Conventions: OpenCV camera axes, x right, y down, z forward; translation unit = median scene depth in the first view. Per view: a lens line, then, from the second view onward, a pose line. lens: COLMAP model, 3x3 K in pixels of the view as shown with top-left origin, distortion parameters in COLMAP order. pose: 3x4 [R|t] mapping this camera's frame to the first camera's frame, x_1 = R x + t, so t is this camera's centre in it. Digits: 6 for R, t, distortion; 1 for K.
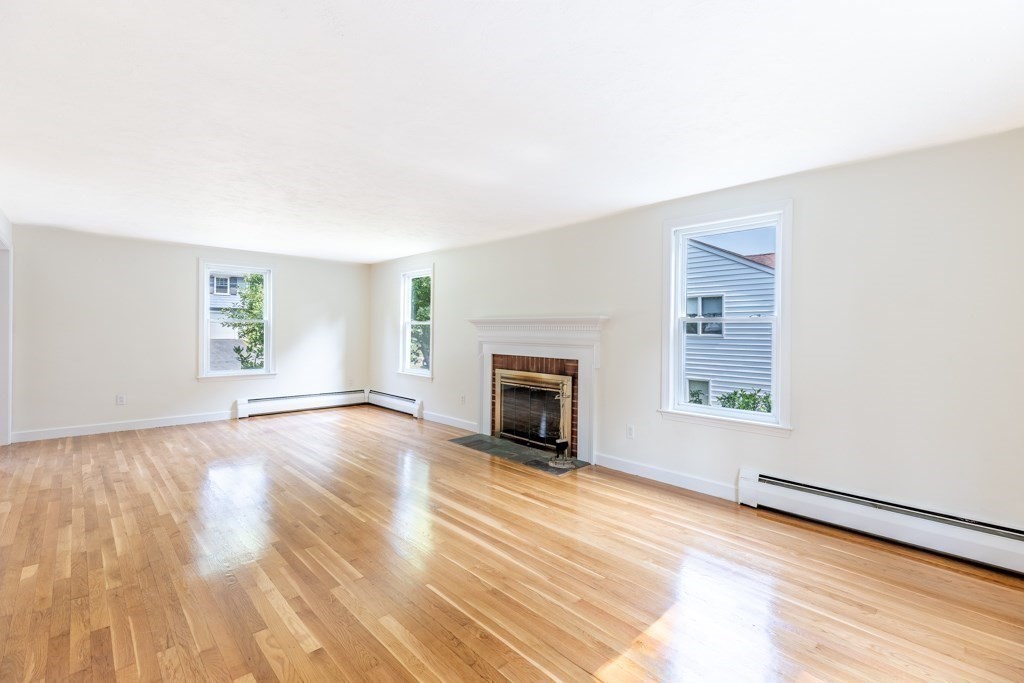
lens RADIAL K [[455.0, 0, 514.2], [0, 455.0, 331.6], [0, 0, 1]] dist [-0.001610, -0.000444]
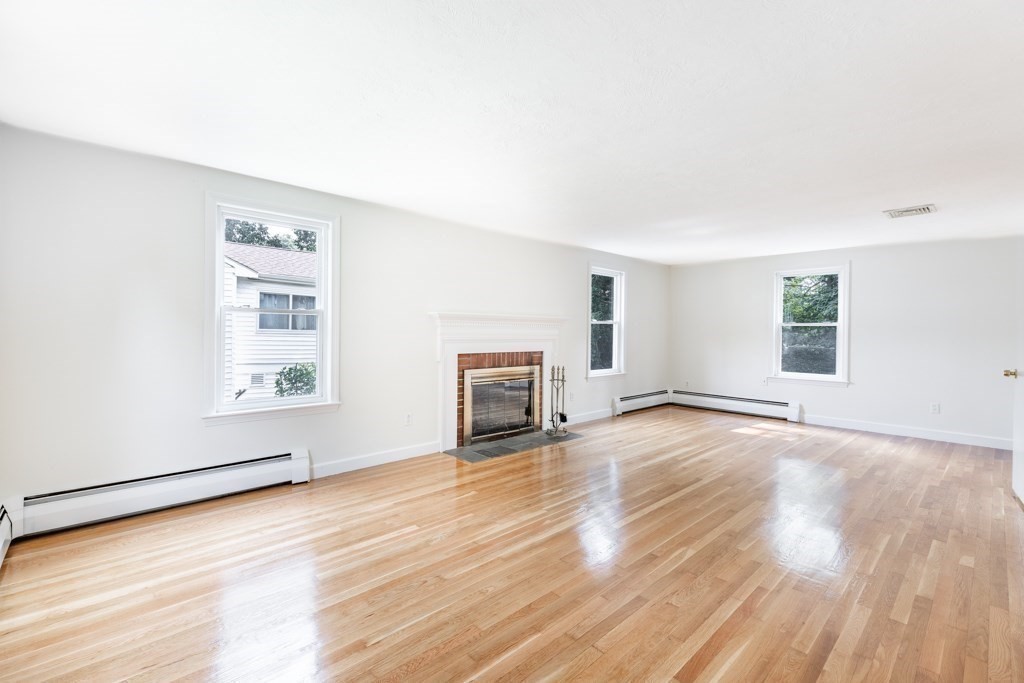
lens RADIAL K [[455.0, 0, 514.2], [0, 455.0, 331.6], [0, 0, 1]] dist [-0.001610, -0.000444]
pose [[0.014001, -0.015809, 0.999777, -1.013032], [-0.010375, 0.999819, 0.015955, -0.009448], [-0.999848, -0.010596, 0.013834, 0.972511]]
